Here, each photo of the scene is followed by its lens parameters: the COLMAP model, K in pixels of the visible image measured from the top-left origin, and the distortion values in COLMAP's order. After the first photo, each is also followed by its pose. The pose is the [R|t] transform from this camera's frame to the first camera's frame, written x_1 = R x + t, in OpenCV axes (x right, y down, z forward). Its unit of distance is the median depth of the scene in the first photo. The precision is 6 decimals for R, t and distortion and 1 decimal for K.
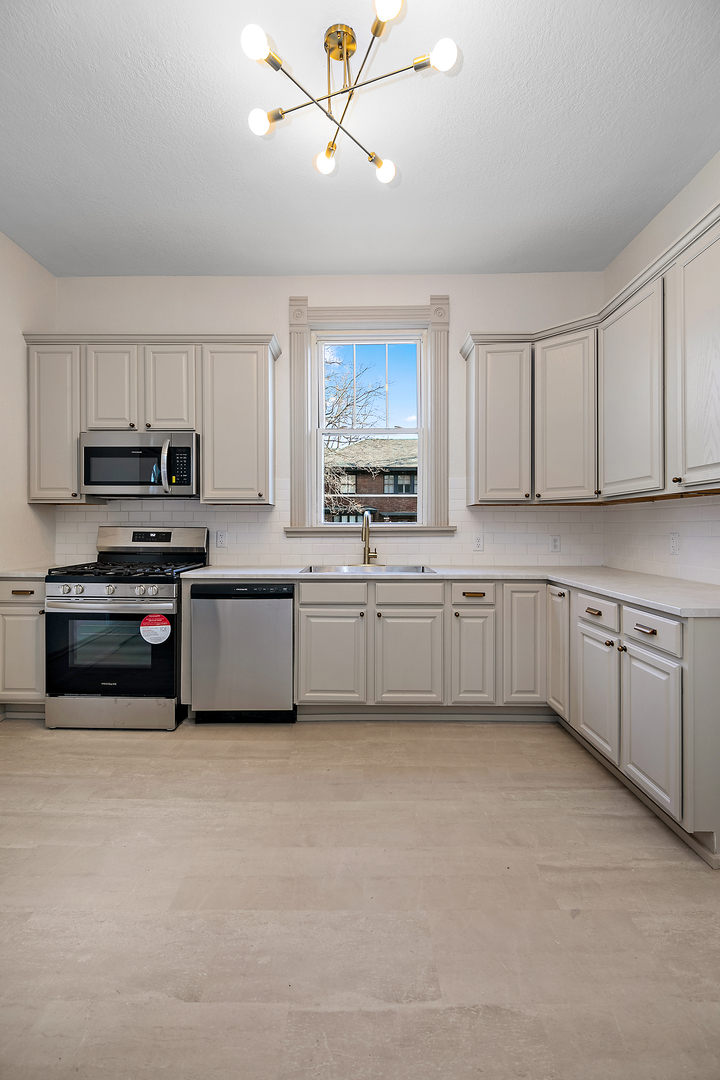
lens RADIAL K [[489.7, 0, 350.8], [0, 489.7, 529.9], [0, 0, 1]] dist [0.016336, -0.014648]
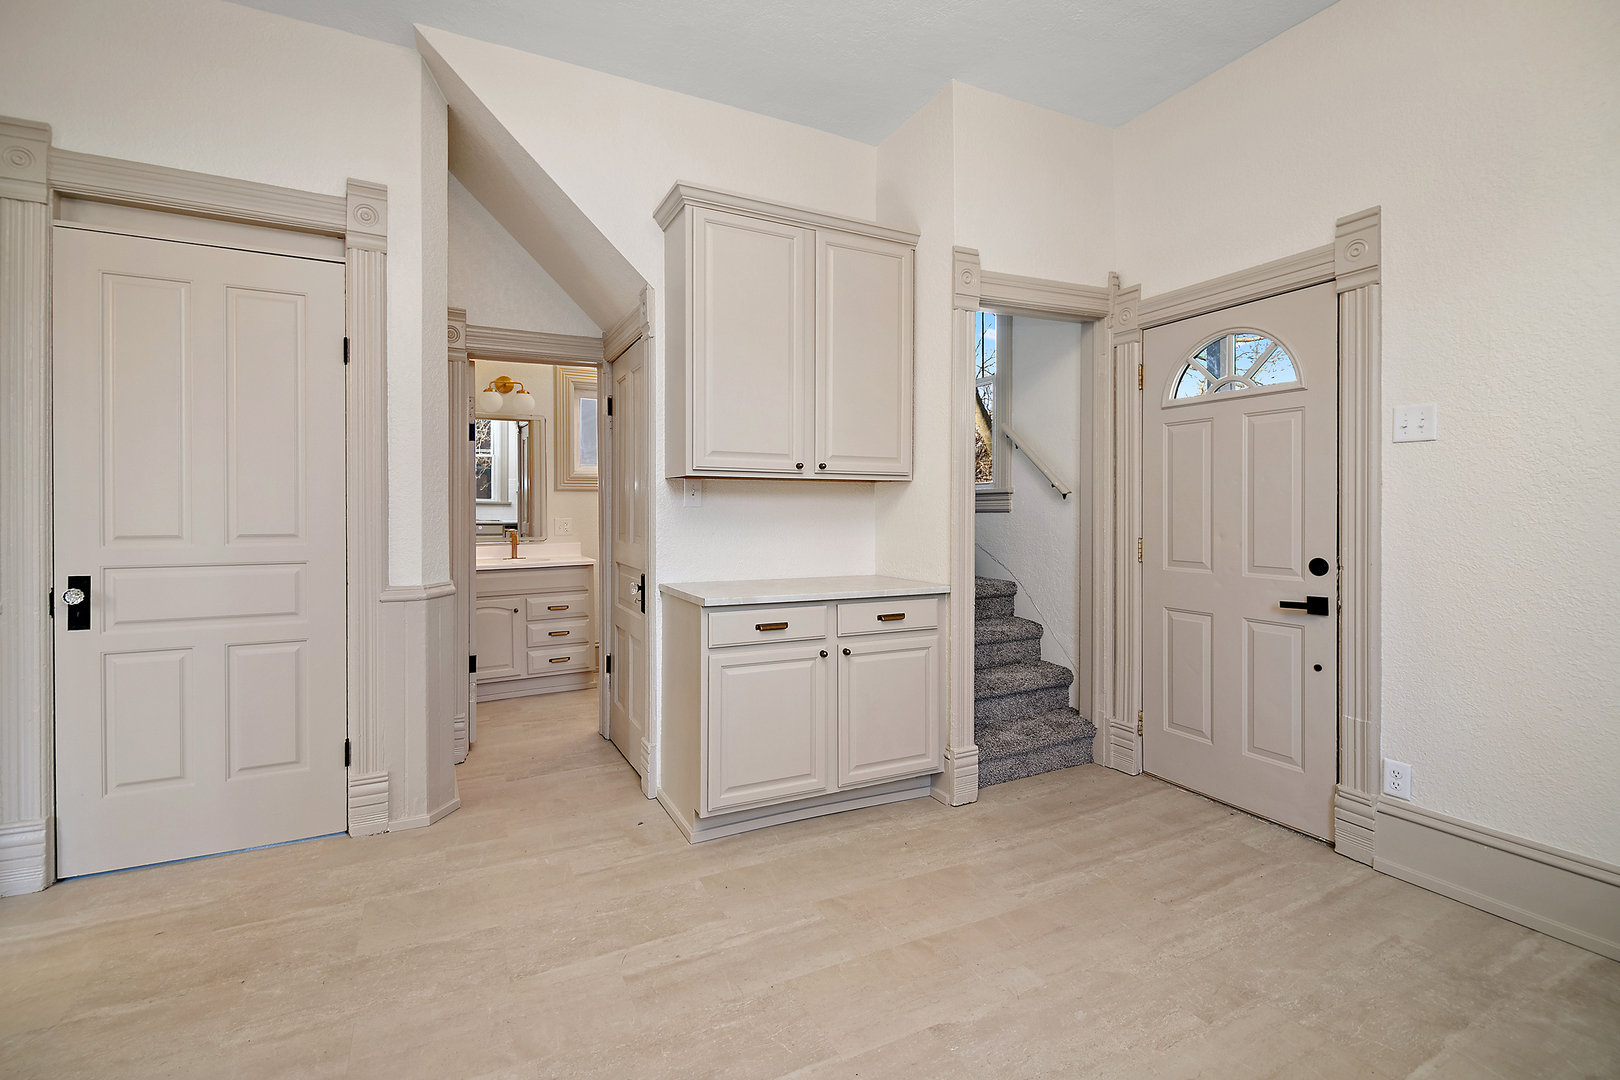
lens RADIAL K [[734.5, 0, 804.4], [0, 734.5, 517.4], [0, 0, 1]] dist [0.016336, -0.014648]
pose [[-0.883426, 0.001275, -0.468569, 0.234281], [-0.002424, 0.999970, 0.007290, -0.008543], [0.468565, 0.007576, -0.883397, 0.897079]]
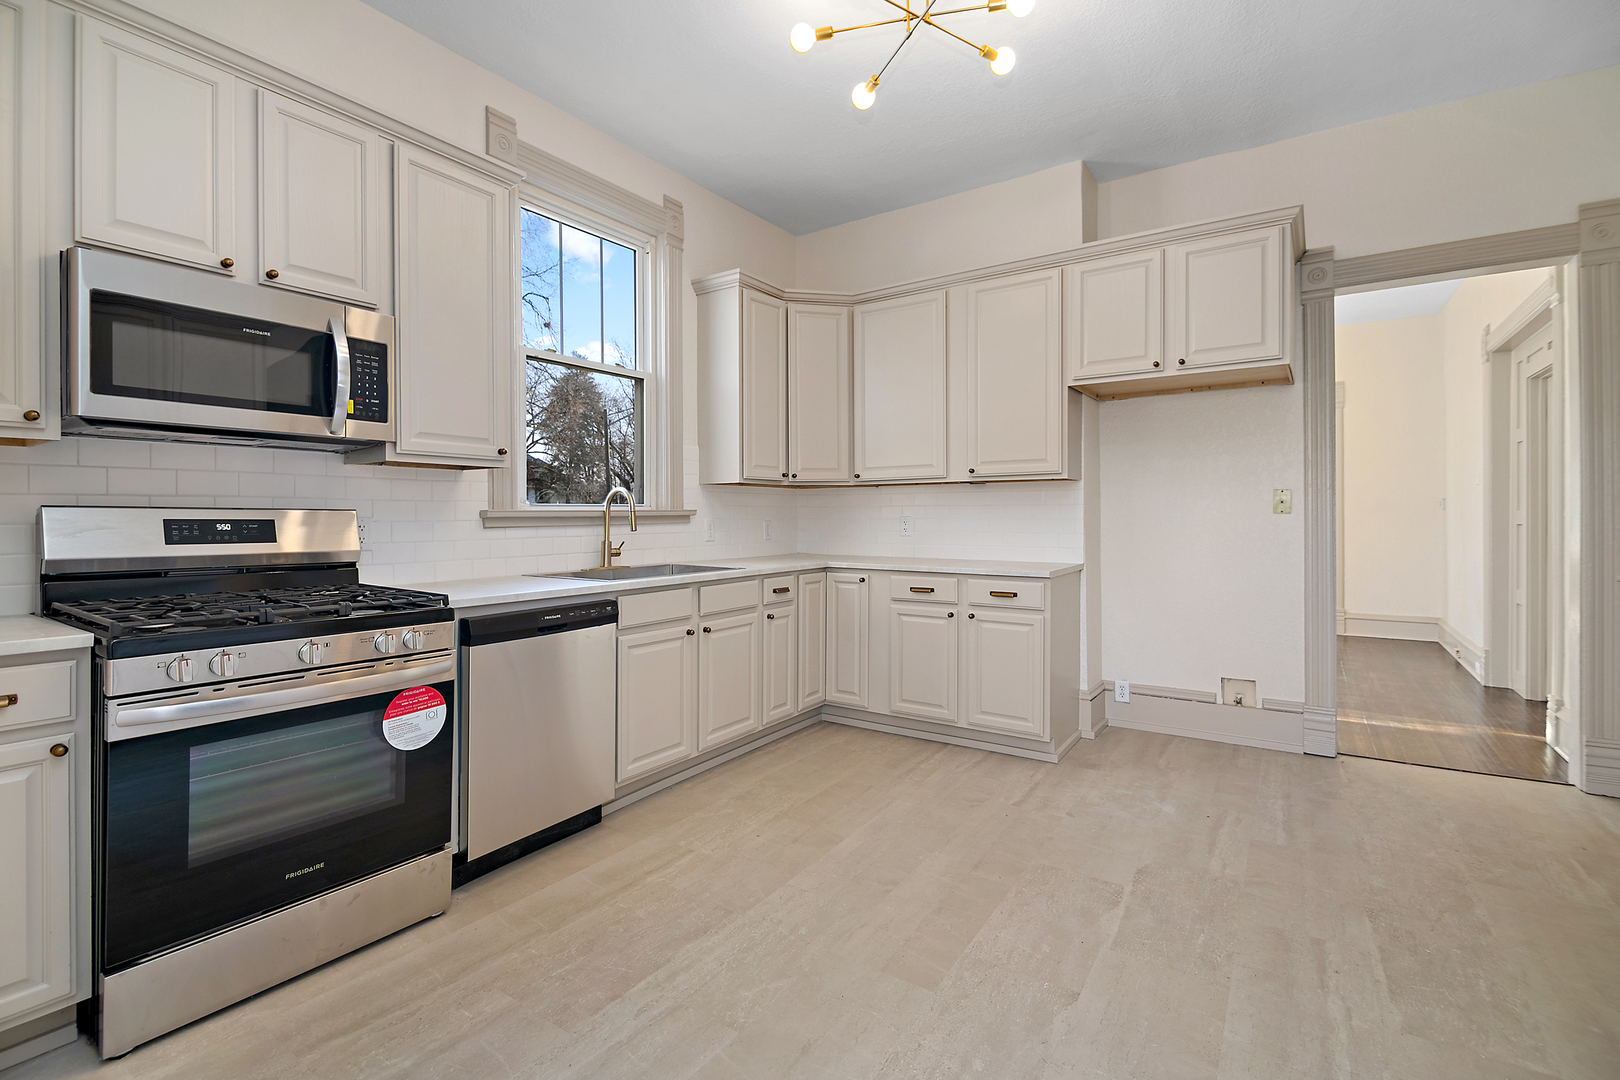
lens RADIAL K [[726.9, 0, 799.3], [0, 726.9, 523.9], [0, 0, 1]] dist [0.000750, -0.008538]
pose [[0.552306, -0.010886, 0.833571, -0.766252], [0.004228, 0.999938, 0.010257, 0.004110], [-0.833631, -0.002140, 0.552318, 0.283142]]
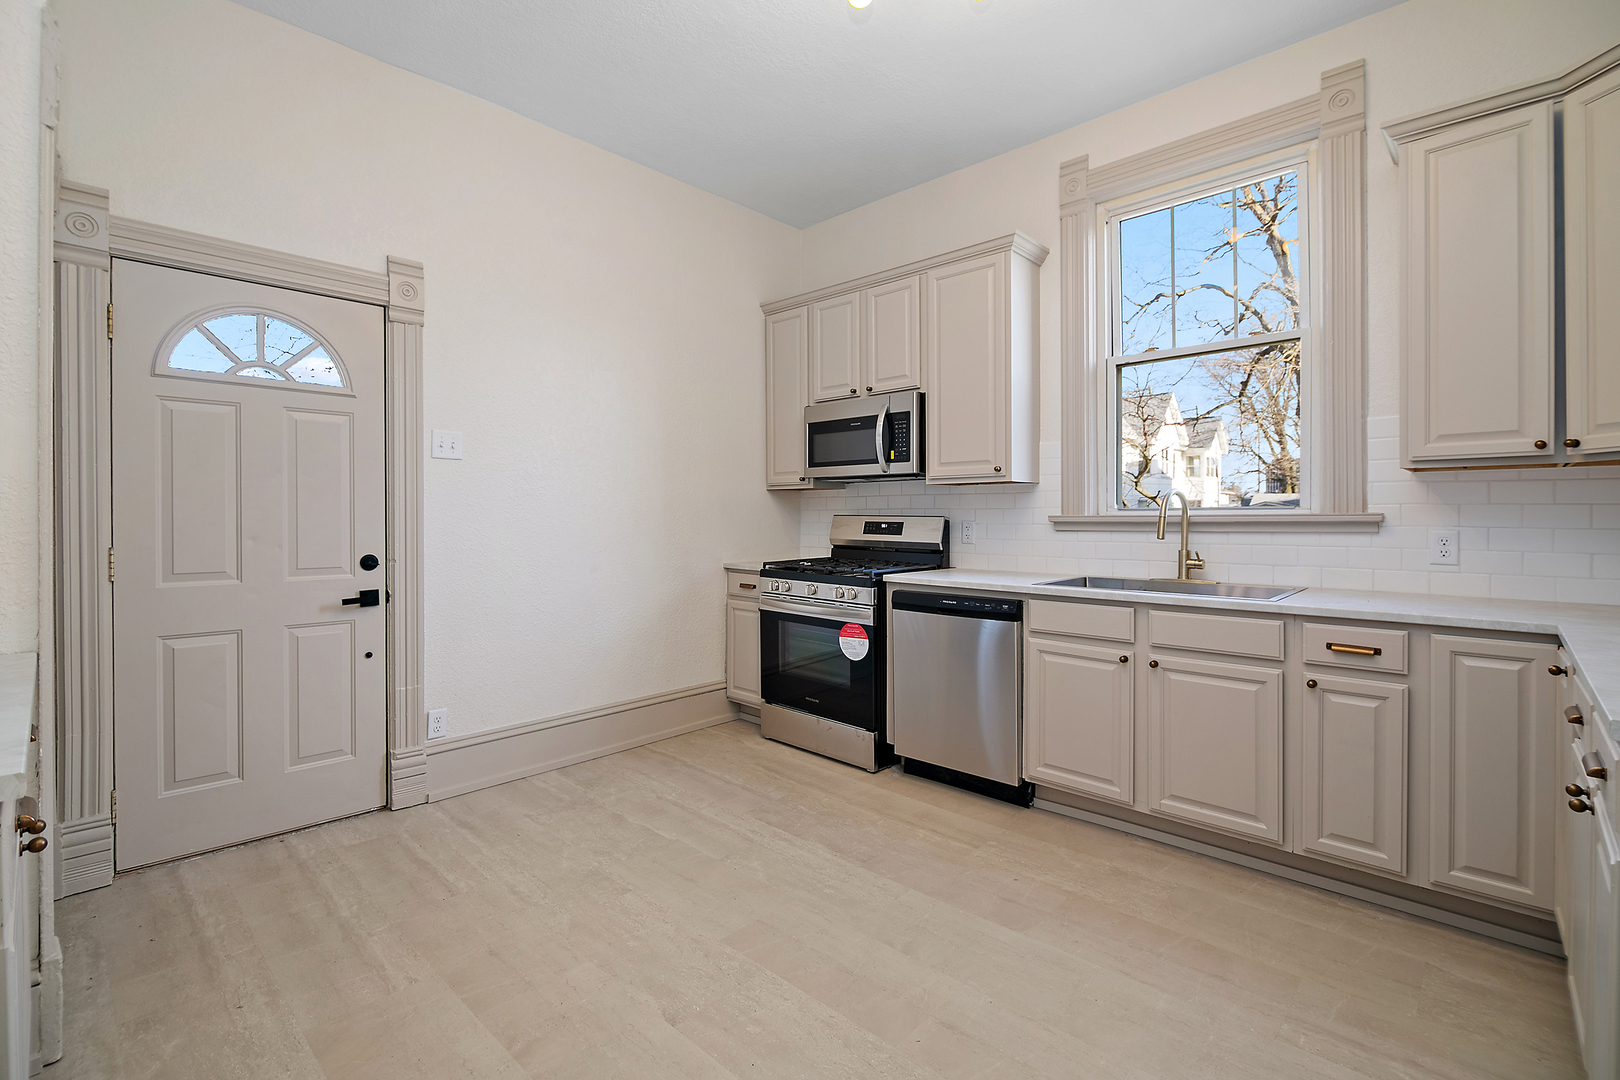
lens RADIAL K [[722.2, 0, 799.0], [0, 722.2, 520.7], [0, 0, 1]] dist [0.010603, -0.008441]
pose [[0.732538, 0.003765, -0.680716, 0.338597], [-0.000522, 0.999988, 0.004970, -0.004154], [0.680726, -0.003286, 0.732530, 0.065033]]
